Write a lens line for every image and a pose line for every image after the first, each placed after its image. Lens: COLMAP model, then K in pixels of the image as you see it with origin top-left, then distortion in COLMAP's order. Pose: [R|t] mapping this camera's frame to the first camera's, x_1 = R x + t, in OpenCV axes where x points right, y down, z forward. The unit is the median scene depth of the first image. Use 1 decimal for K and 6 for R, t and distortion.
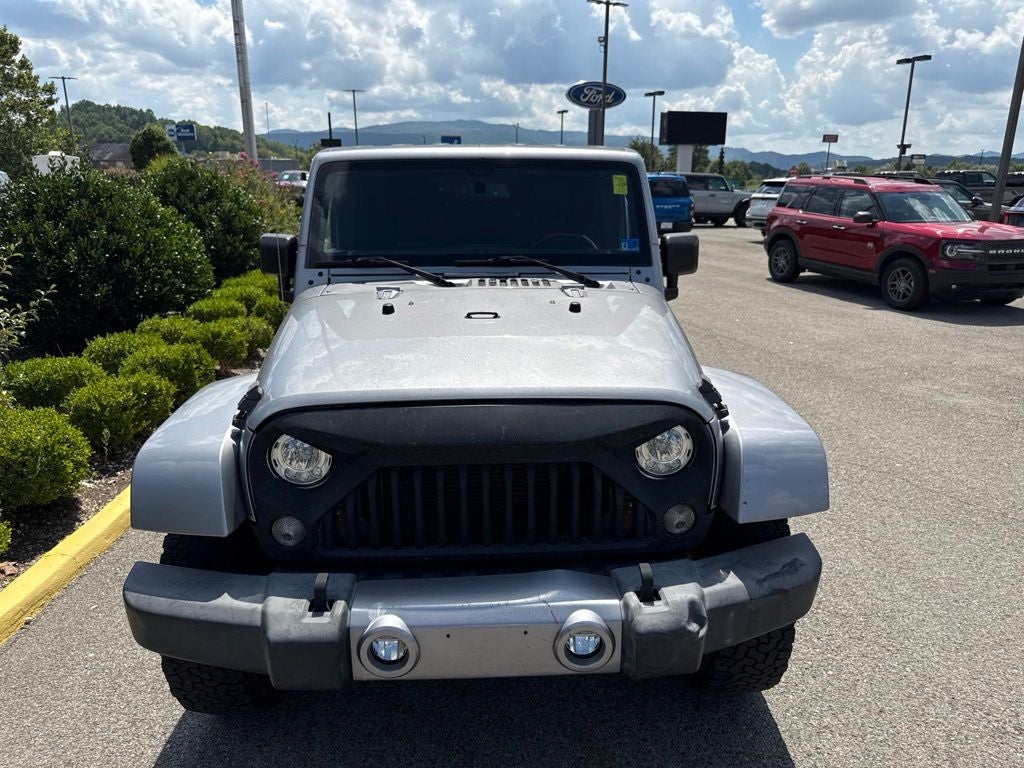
lens RADIAL K [[740.3, 0, 513.4], [0, 740.3, 385.7], [0, 0, 1]] dist [0.009581, -0.013304]
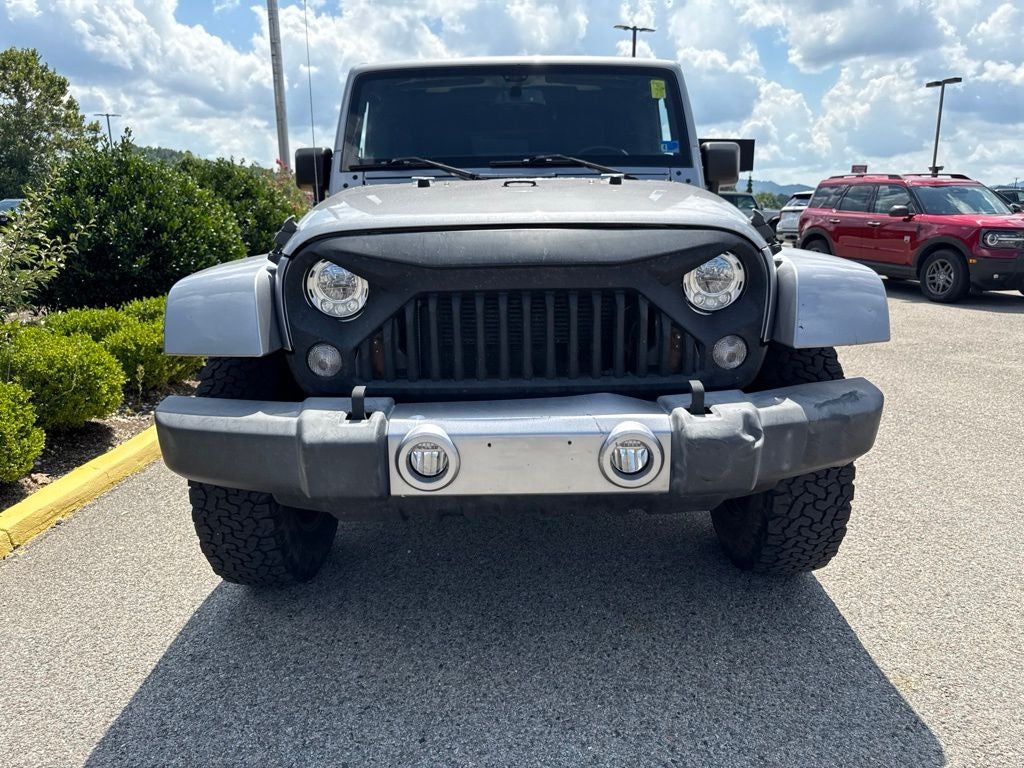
lens RADIAL K [[740.3, 0, 512.7], [0, 740.3, 388.4], [0, 0, 1]] dist [0.009581, -0.013304]
pose [[0.999274, -0.001014, -0.038091, -0.011167], [-0.000711, 0.998975, -0.045260, 0.161510], [0.038098, 0.045254, 0.998249, 0.025140]]
